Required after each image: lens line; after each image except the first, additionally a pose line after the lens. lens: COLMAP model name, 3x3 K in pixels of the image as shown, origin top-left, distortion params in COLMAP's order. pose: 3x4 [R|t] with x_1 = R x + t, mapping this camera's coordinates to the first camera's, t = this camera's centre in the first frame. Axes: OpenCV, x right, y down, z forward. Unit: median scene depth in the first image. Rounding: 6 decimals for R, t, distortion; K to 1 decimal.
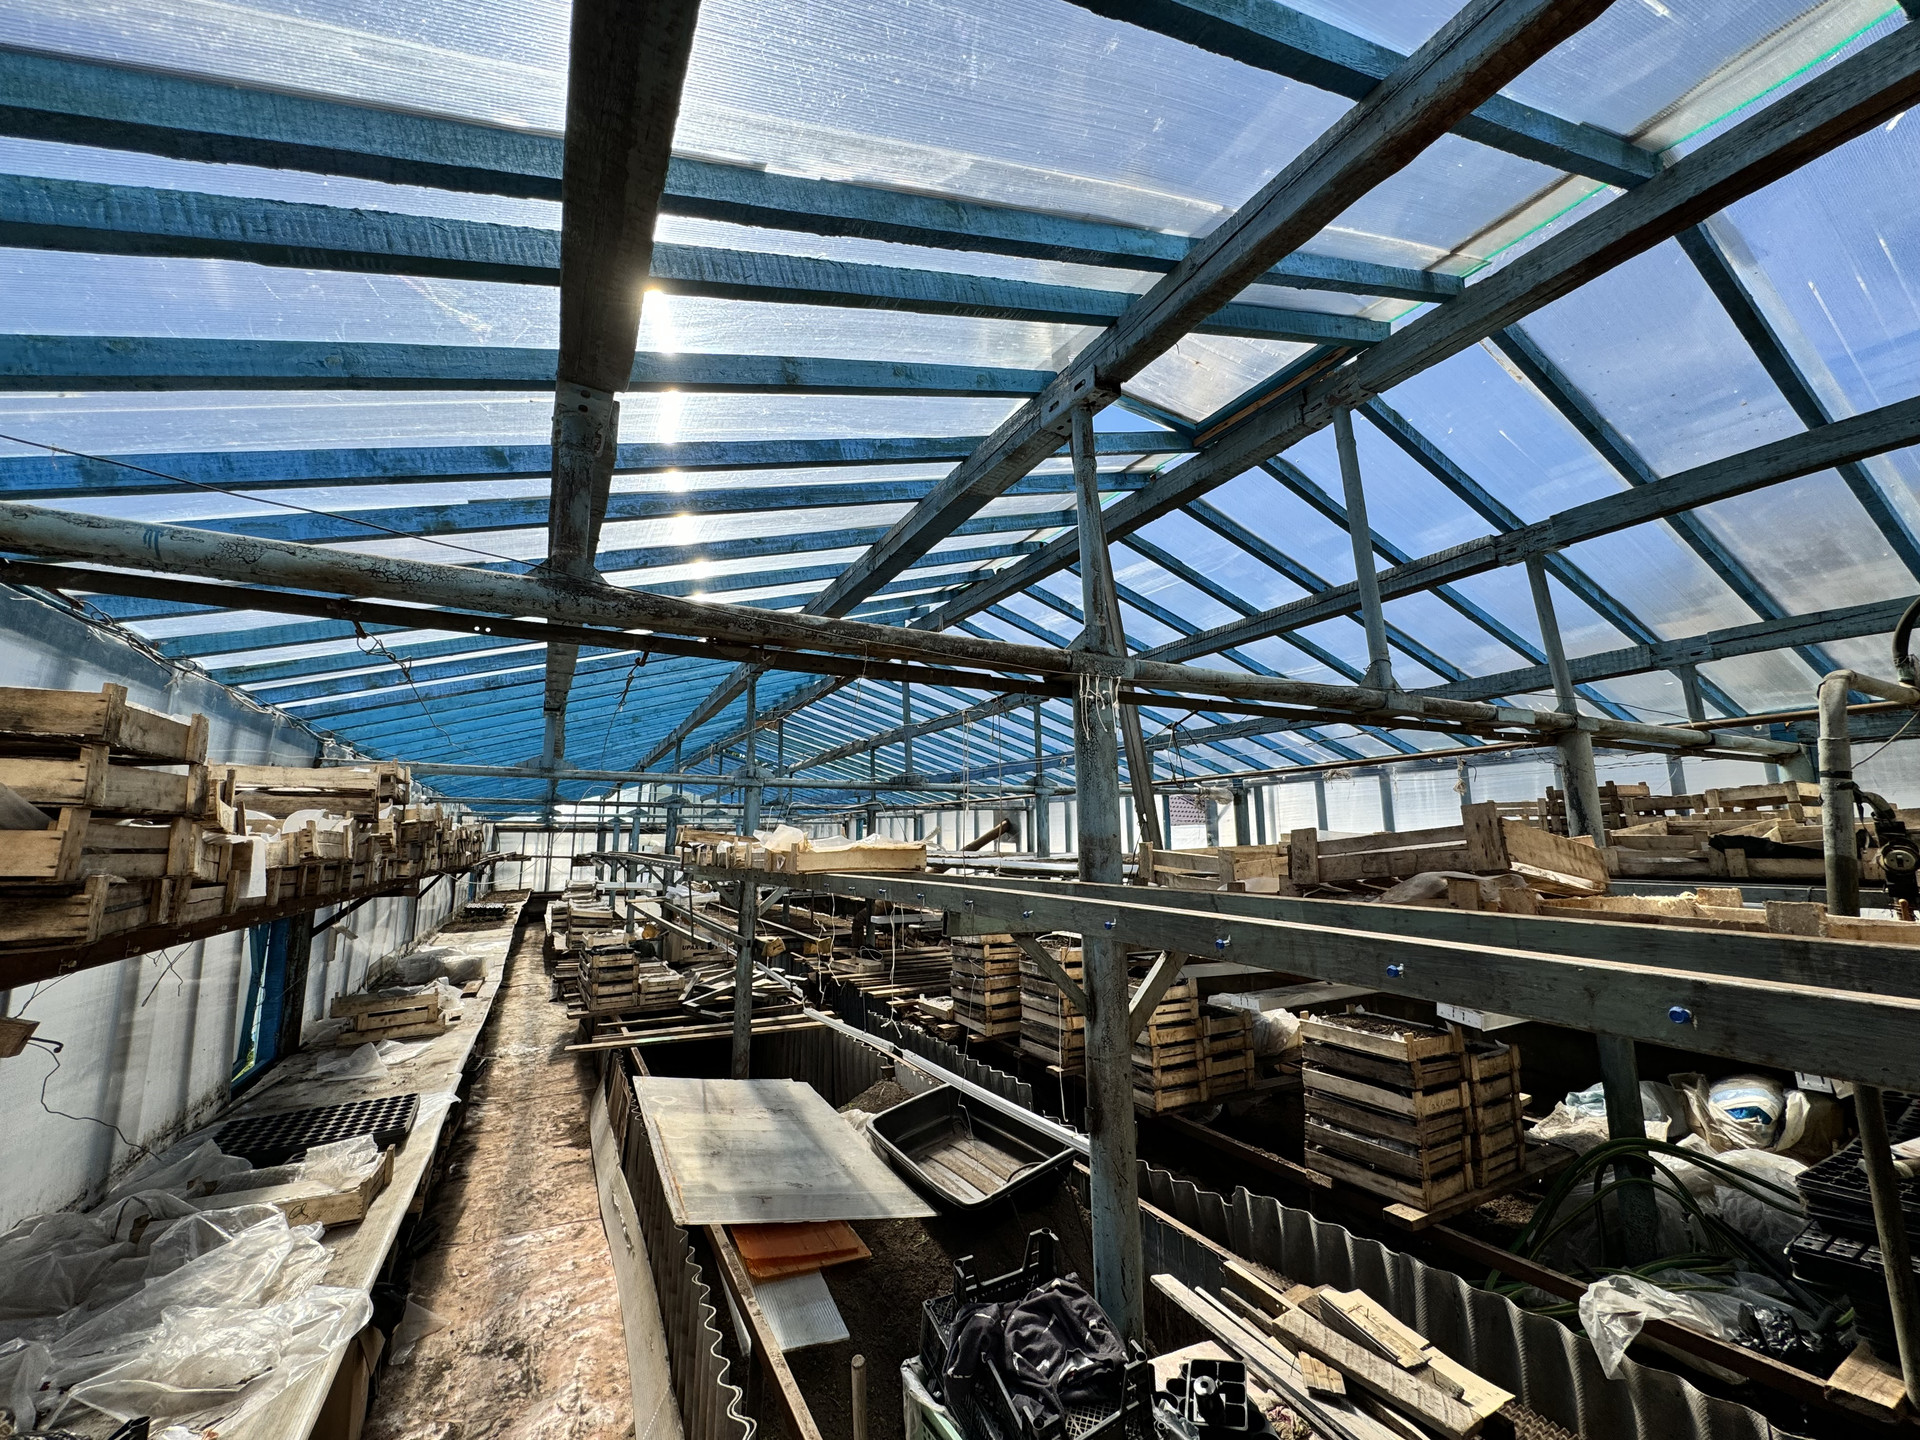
lens RADIAL K [[775.2, 0, 949.8], [0, 775.2, 721.2], [0, 0, 1]] dist [-0.003186, 0.000781]
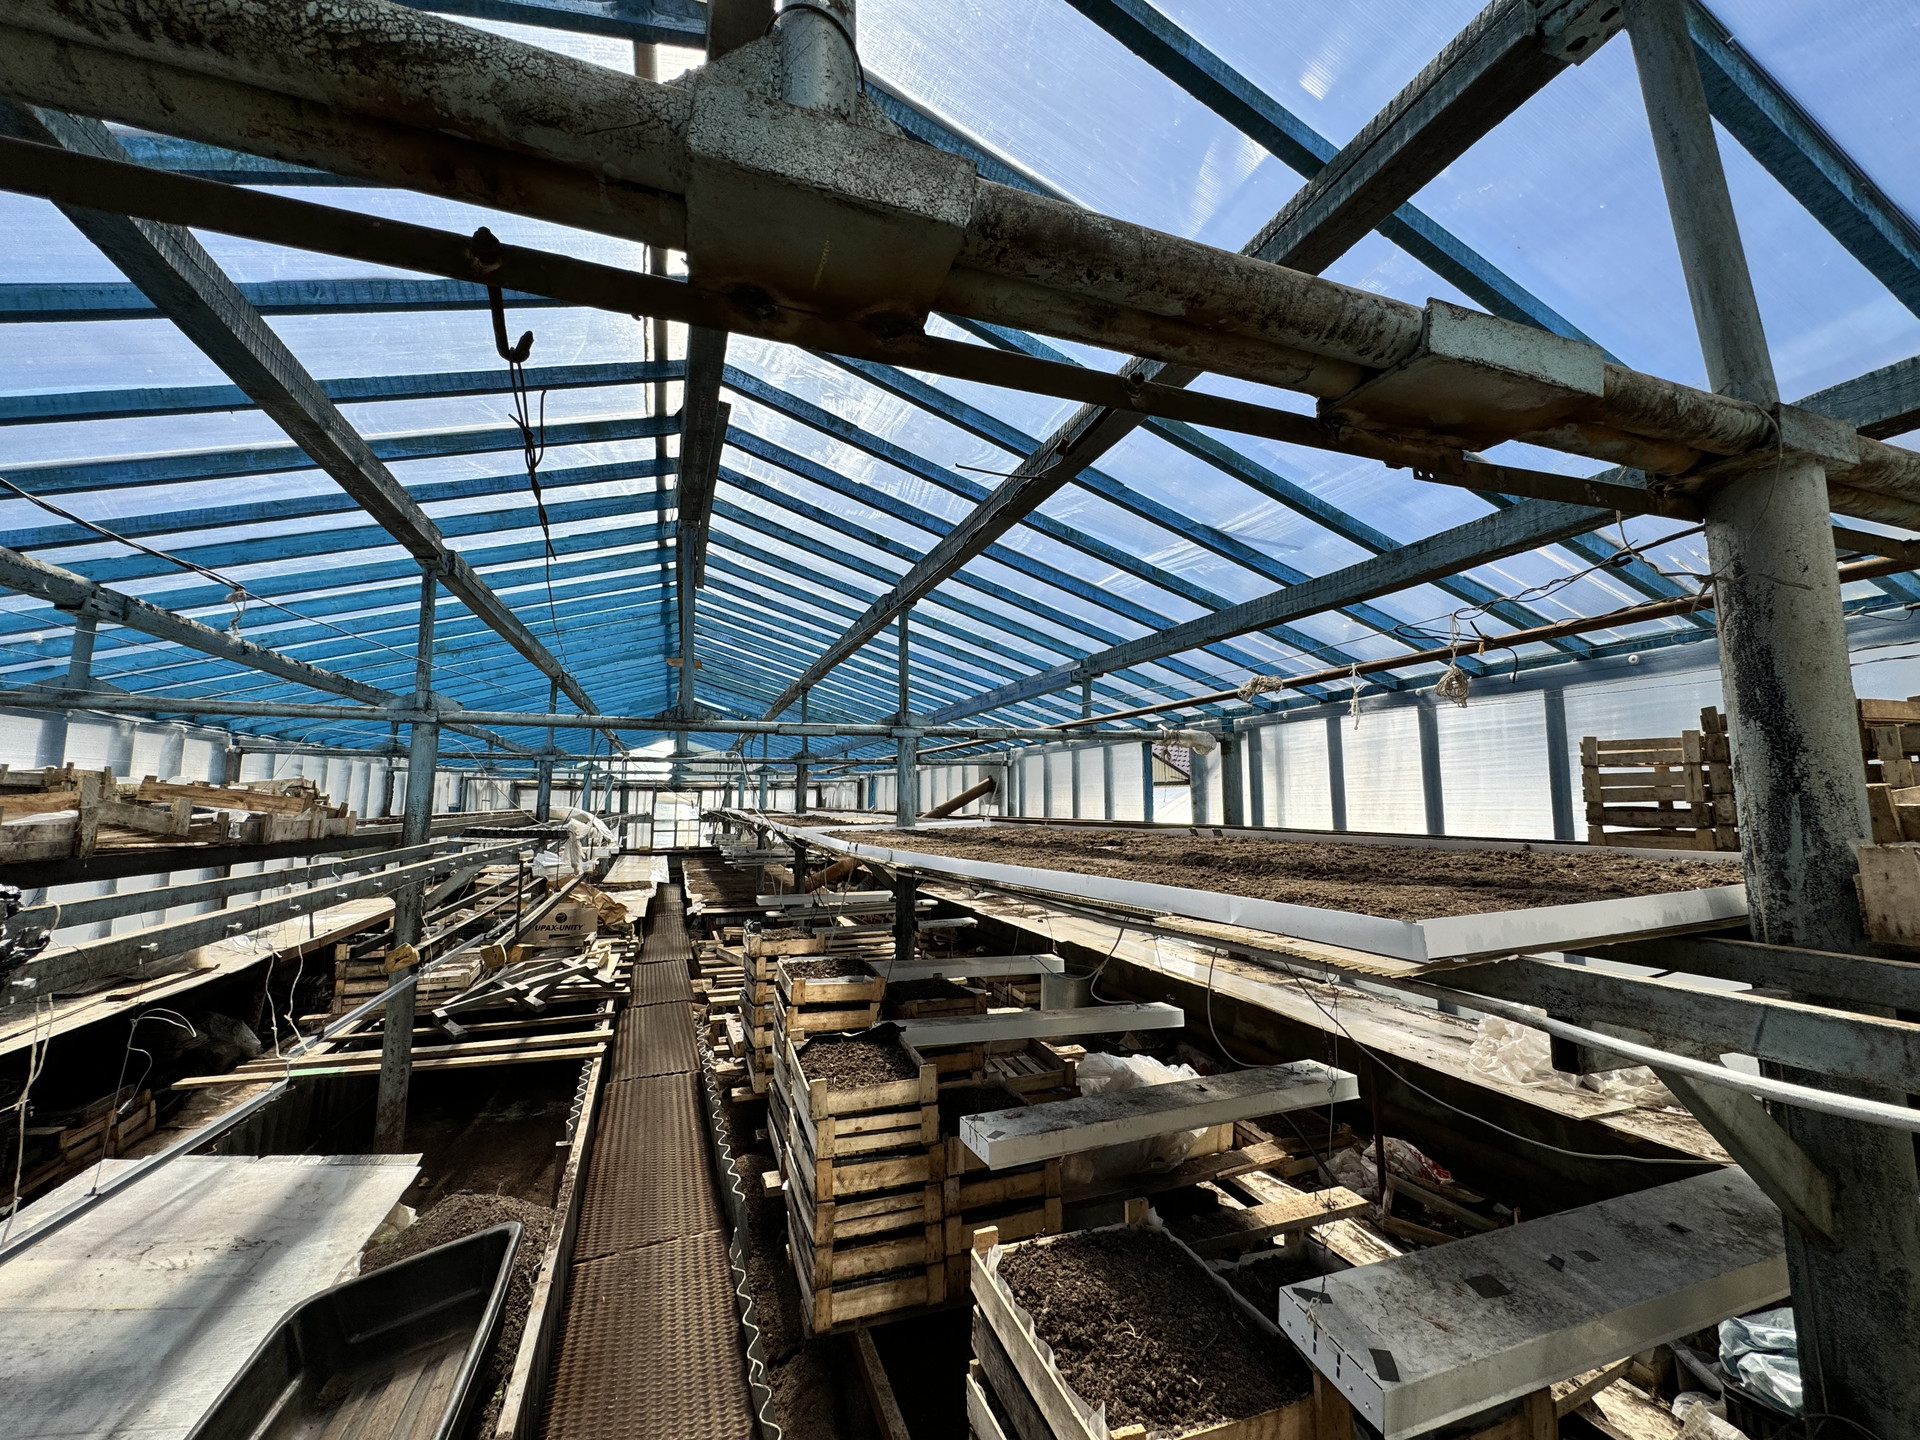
lens RADIAL K [[775.2, 0, 961.4], [0, 775.2, 719.3], [0, 0, 1]] dist [-0.003186, 0.000781]
pose [[0.990922, -0.005948, -0.134305, 0.314861], [0.012439, 0.998792, 0.047545, 0.054905], [0.133860, -0.048784, 0.989799, 0.380012]]
